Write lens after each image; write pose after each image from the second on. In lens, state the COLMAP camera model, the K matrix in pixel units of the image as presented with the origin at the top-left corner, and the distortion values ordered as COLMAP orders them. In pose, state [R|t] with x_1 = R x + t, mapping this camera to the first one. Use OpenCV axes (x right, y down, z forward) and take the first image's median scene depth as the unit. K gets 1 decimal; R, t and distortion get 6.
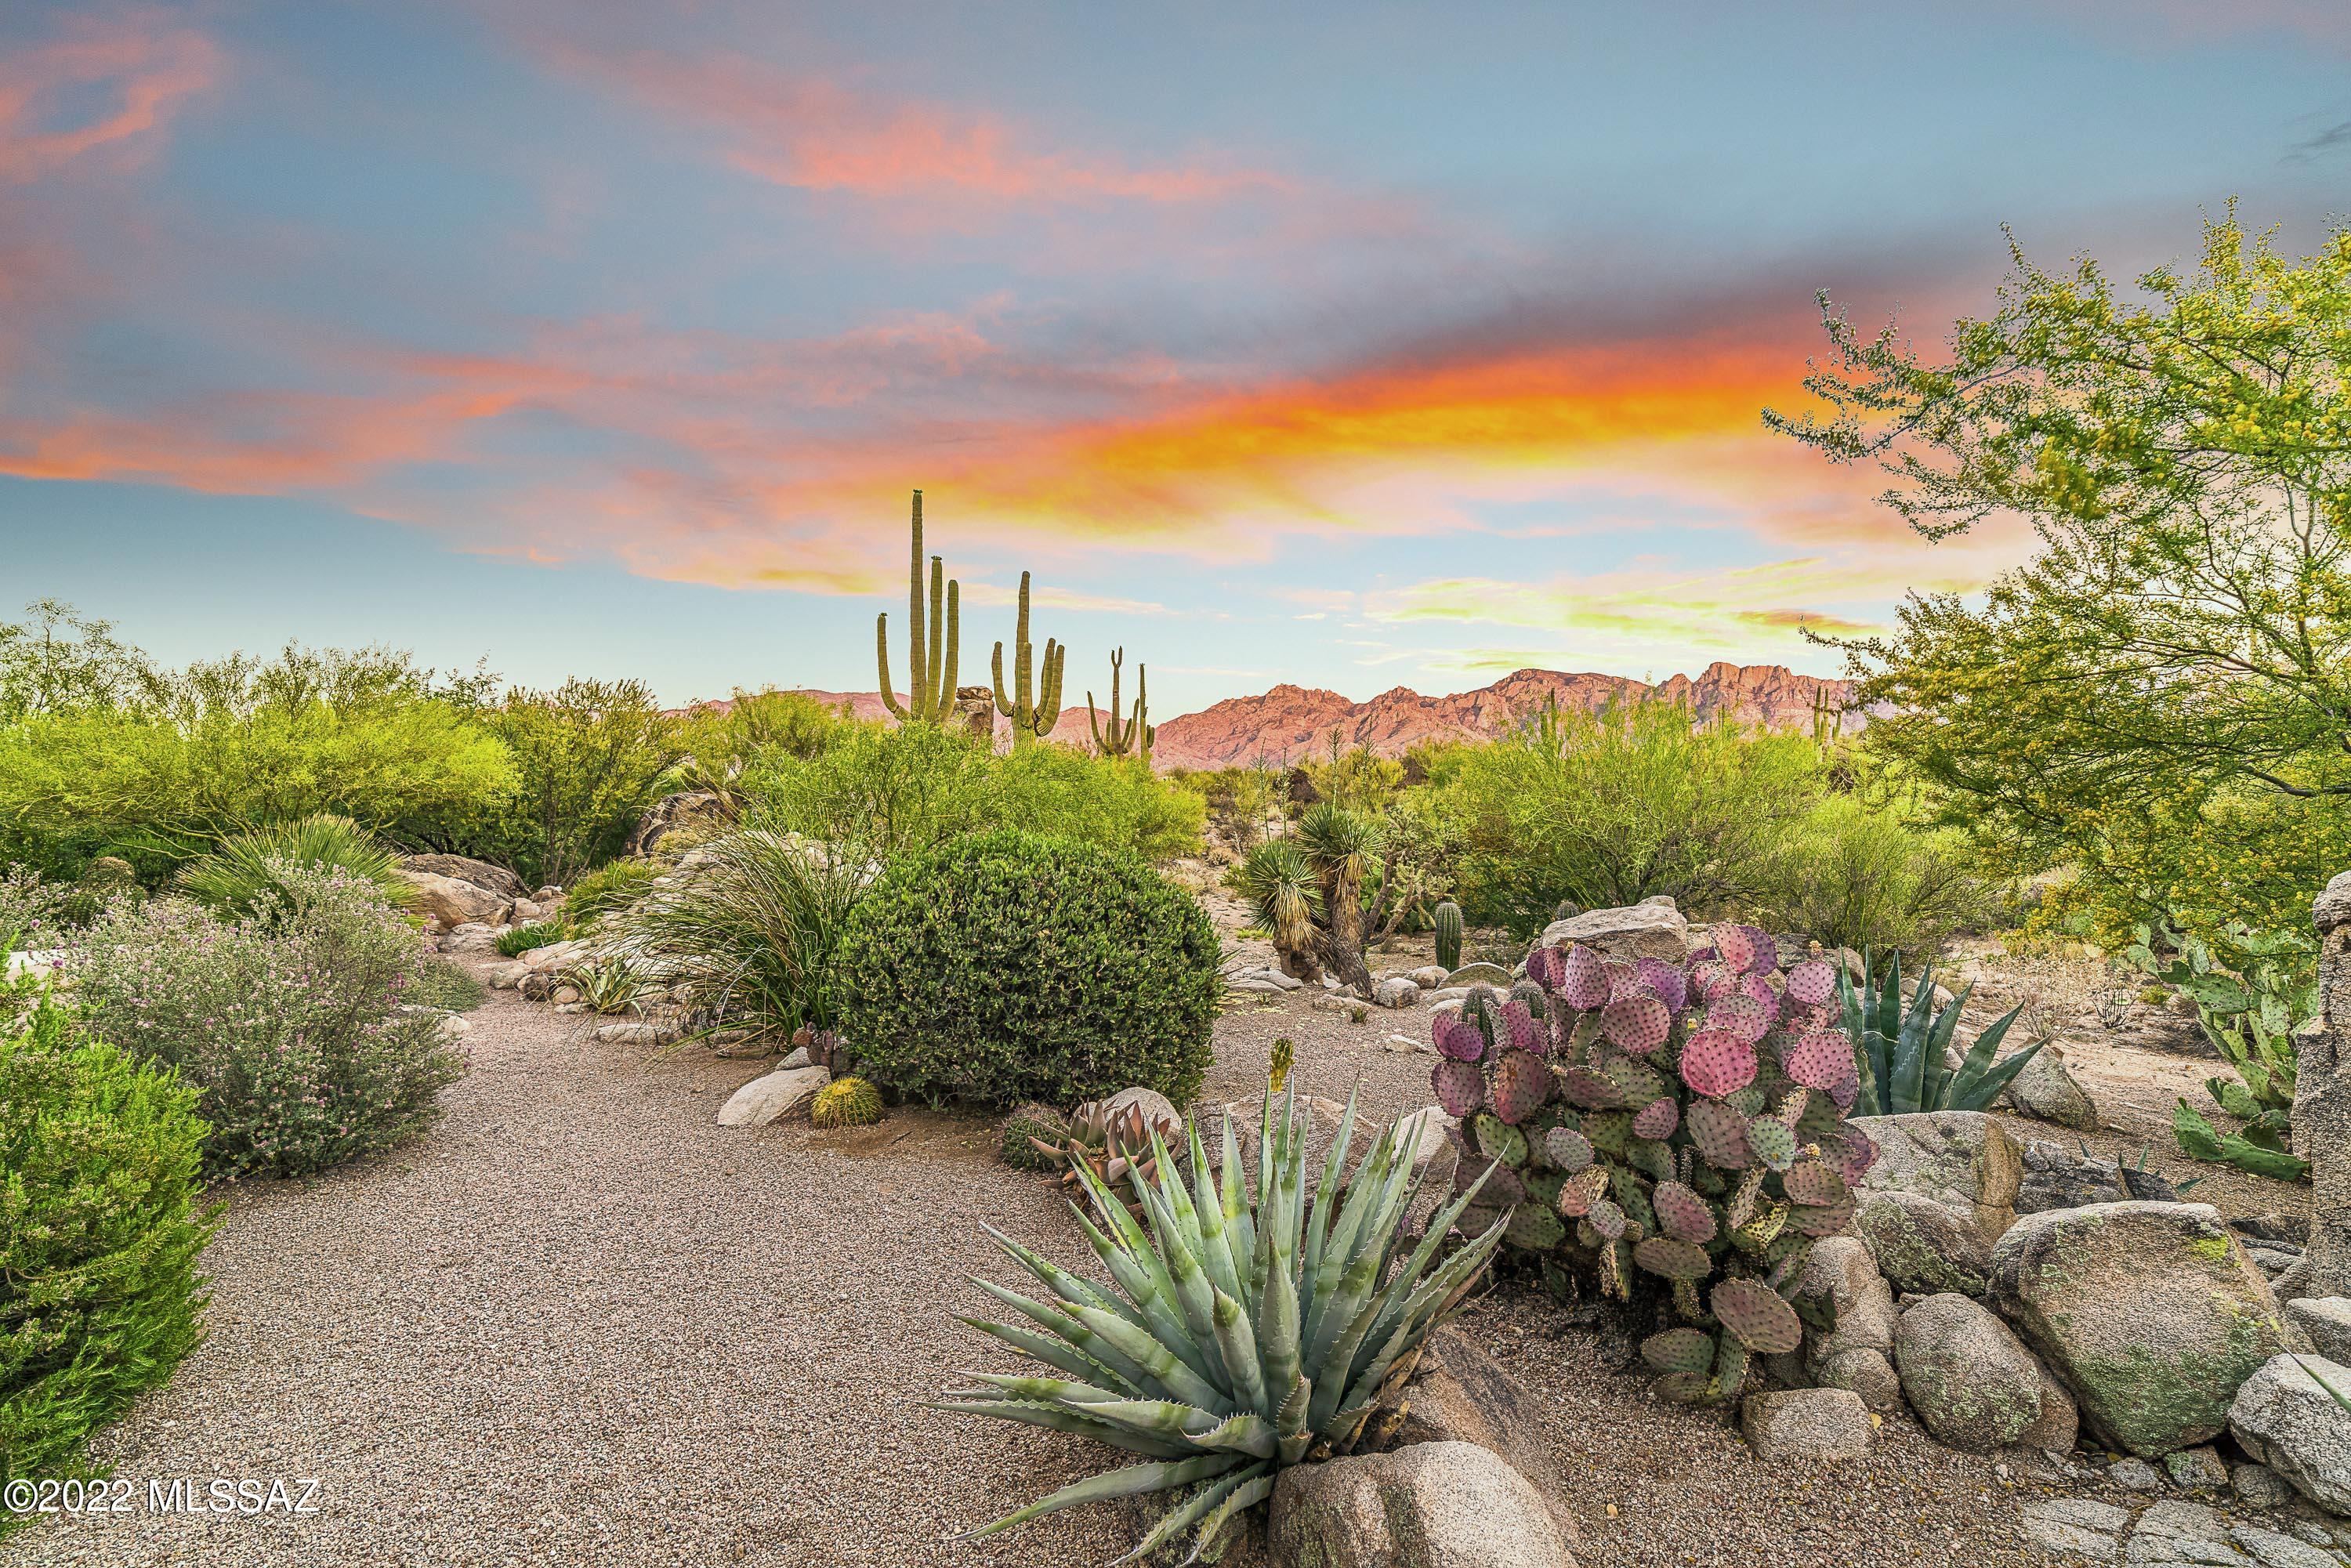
lens RADIAL K [[921.2, 0, 1162.5], [0, 921.2, 793.0], [0, 0, 1]] dist [-0.023757, 0.009739]
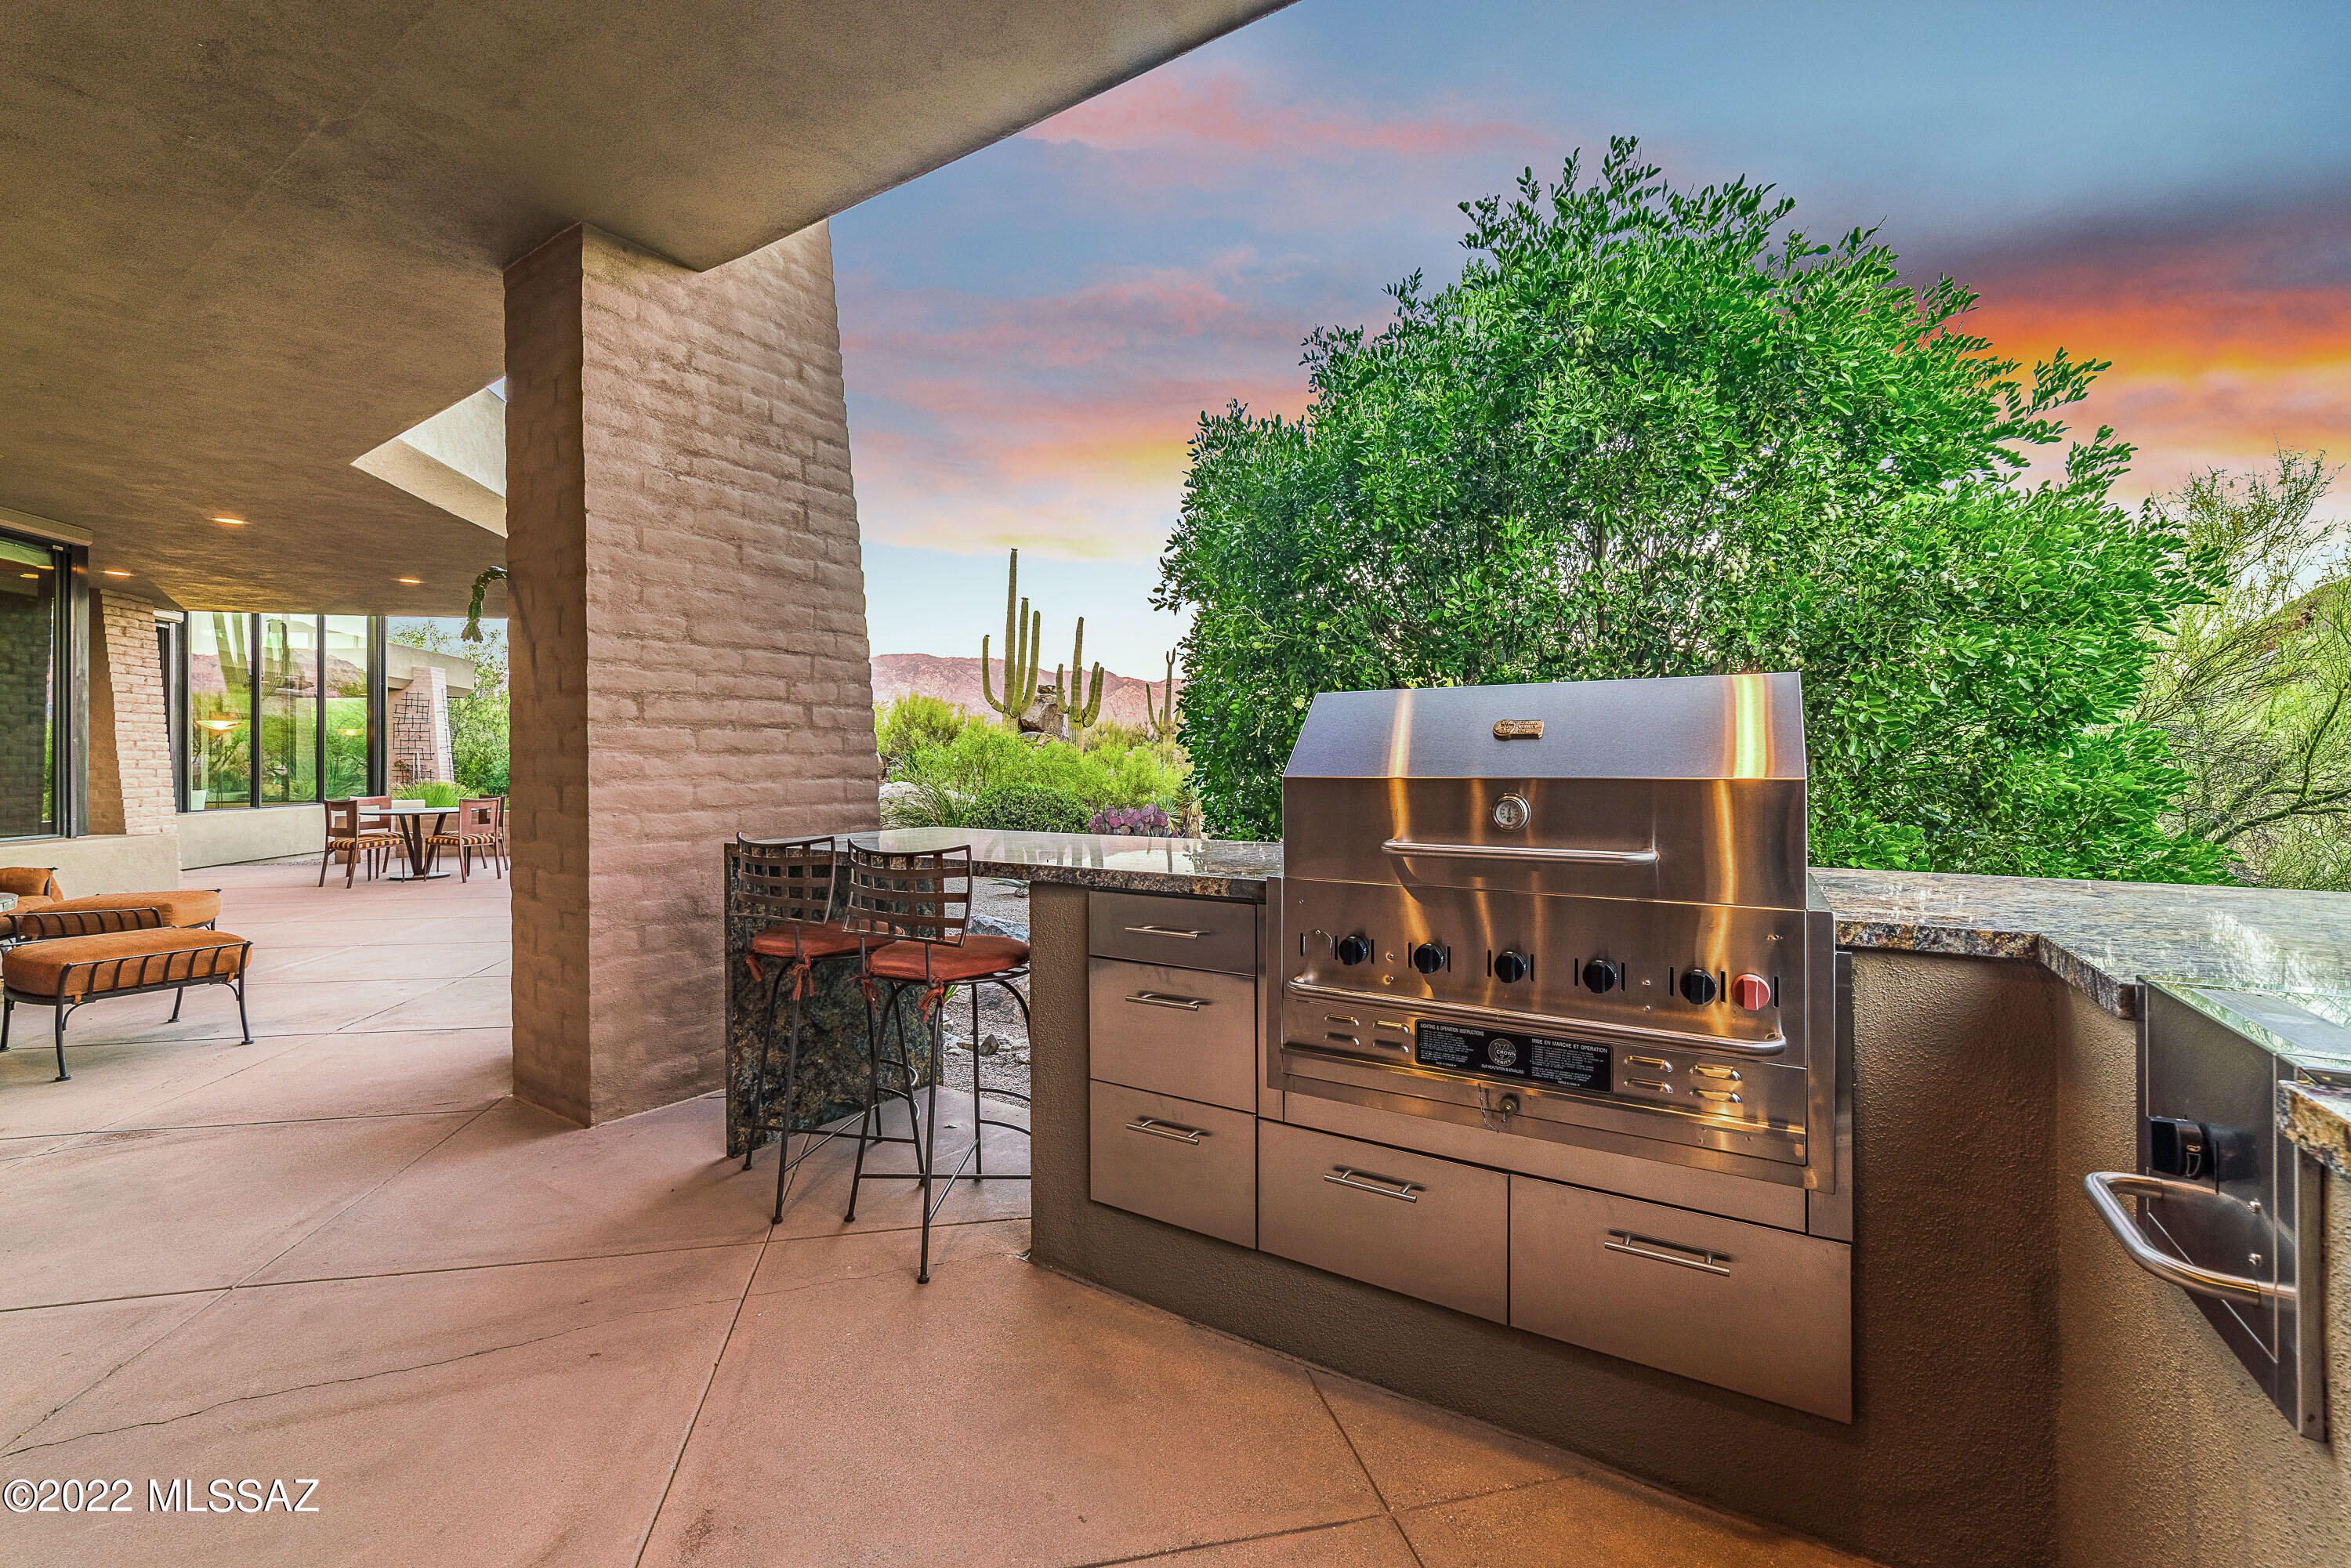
lens RADIAL K [[921.2, 0, 1162.5], [0, 921.2, 793.0], [0, 0, 1]] dist [-0.023757, 0.009739]
pose [[0.993761, 0.050455, -0.099463, 0.129259], [-0.047463, 0.998353, 0.032223, -0.008379], [0.100925, -0.027301, 0.994519, -0.427416]]
